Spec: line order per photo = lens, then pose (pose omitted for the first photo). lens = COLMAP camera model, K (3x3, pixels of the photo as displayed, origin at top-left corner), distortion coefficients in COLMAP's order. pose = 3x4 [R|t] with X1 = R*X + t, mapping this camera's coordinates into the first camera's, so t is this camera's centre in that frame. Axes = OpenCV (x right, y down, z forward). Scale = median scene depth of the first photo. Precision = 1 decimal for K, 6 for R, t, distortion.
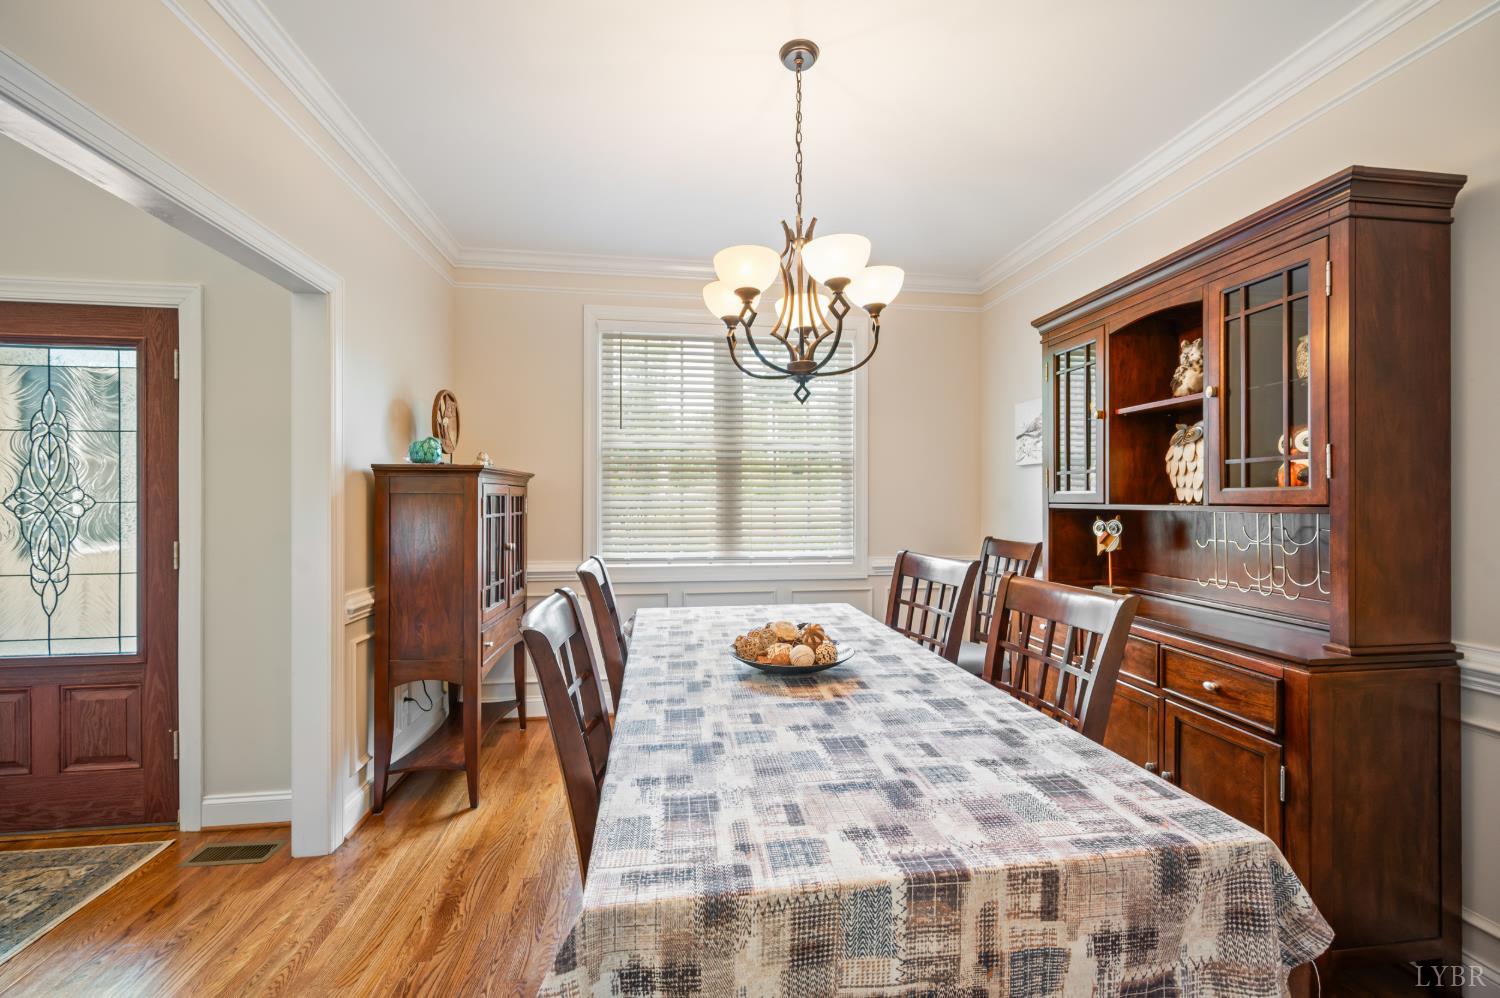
lens RADIAL K [[602.8, 0, 750.3], [0, 602.8, 497.2], [0, 0, 1]] dist [-0.003500, 0.000425]
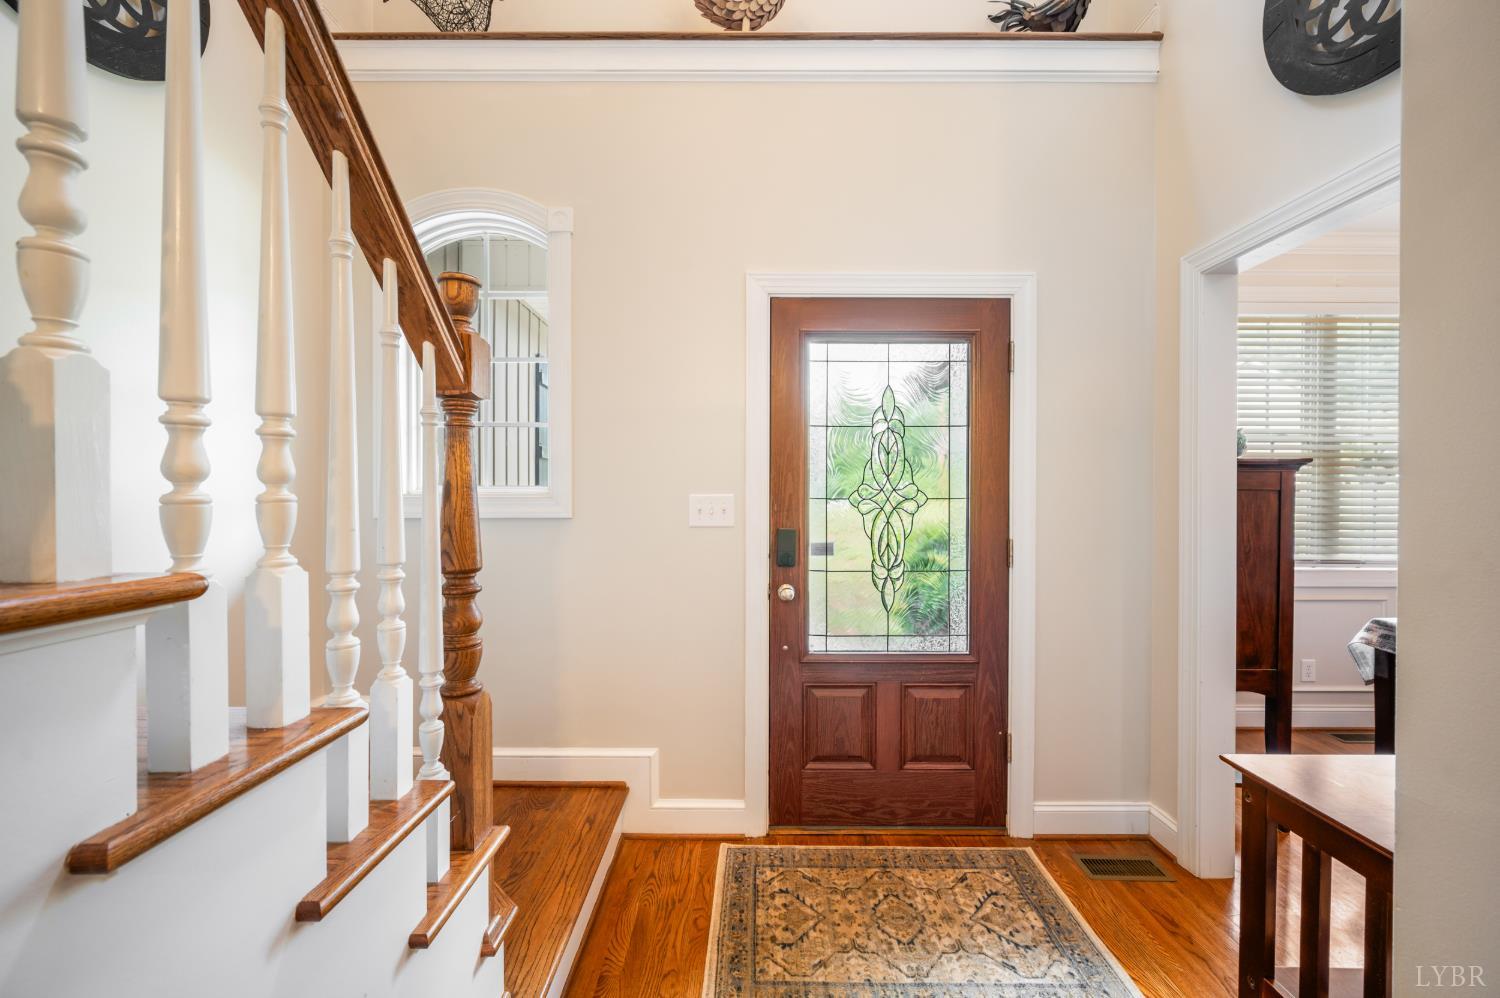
lens RADIAL K [[602.8, 0, 753.9], [0, 602.8, 496.4], [0, 0, 1]] dist [-0.003500, 0.000425]
pose [[0.990814, 0.005540, -0.135117, -1.243998], [-0.004513, 0.999959, 0.007907, -0.001172], [0.135155, -0.007224, 0.990798, -0.019318]]
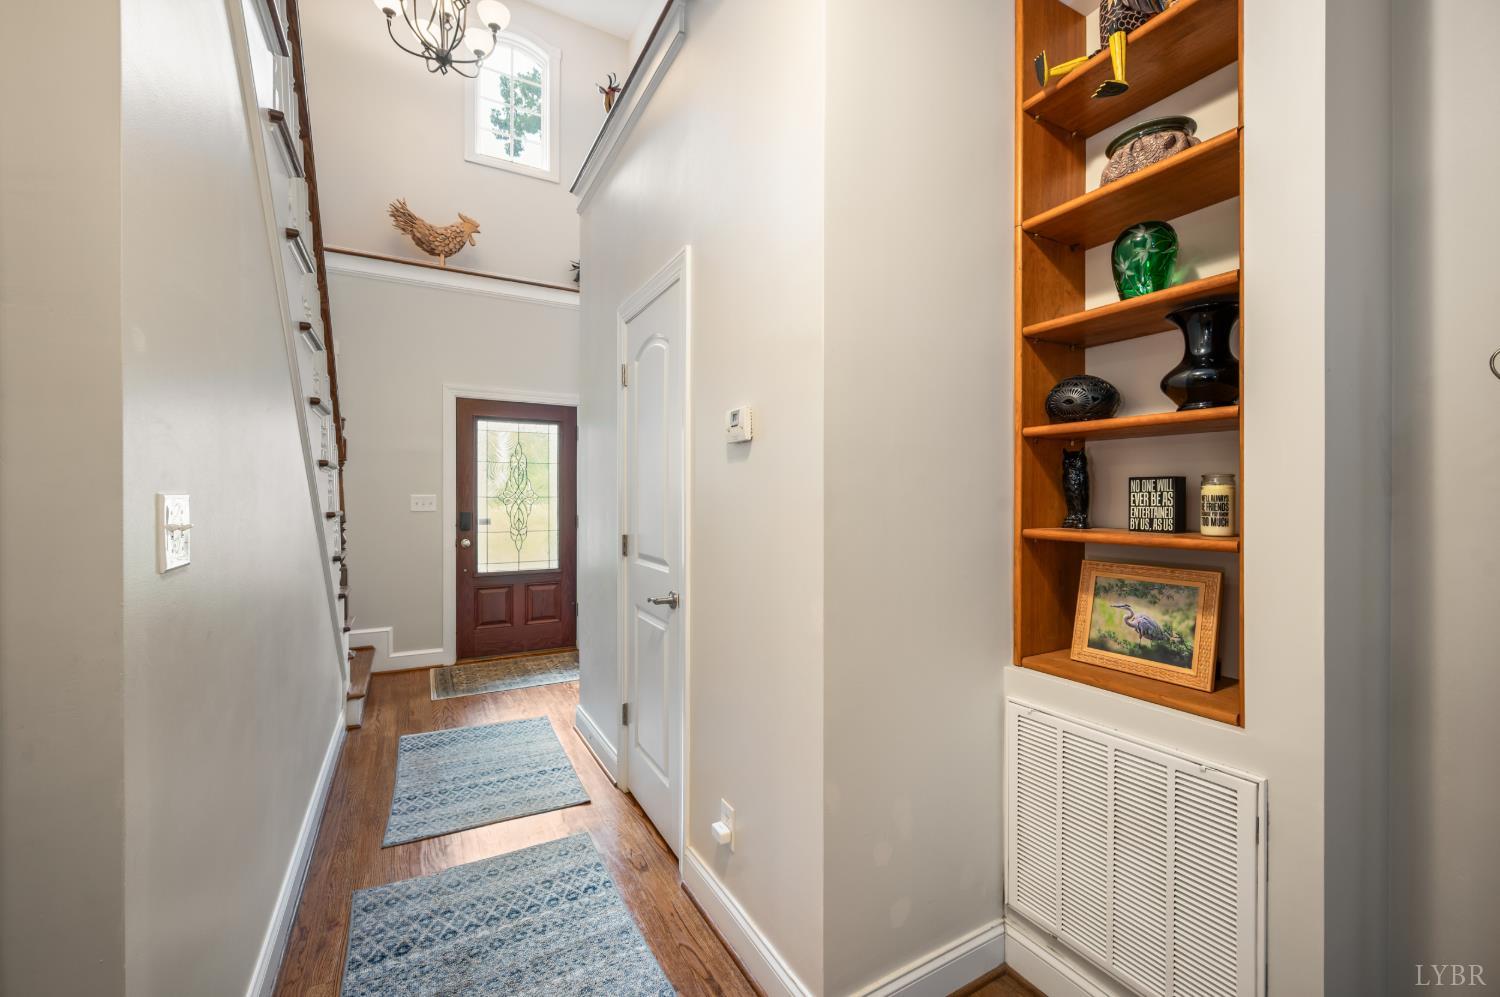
lens RADIAL K [[602.8, 0, 752.8], [0, 602.8, 498.4], [0, 0, 1]] dist [-0.003500, 0.000425]
pose [[0.928869, 0.002519, 0.370400, -1.179263], [-0.001218, 0.999992, -0.003745, 0.021510], [-0.370407, 0.003027, 0.928865, -1.243712]]
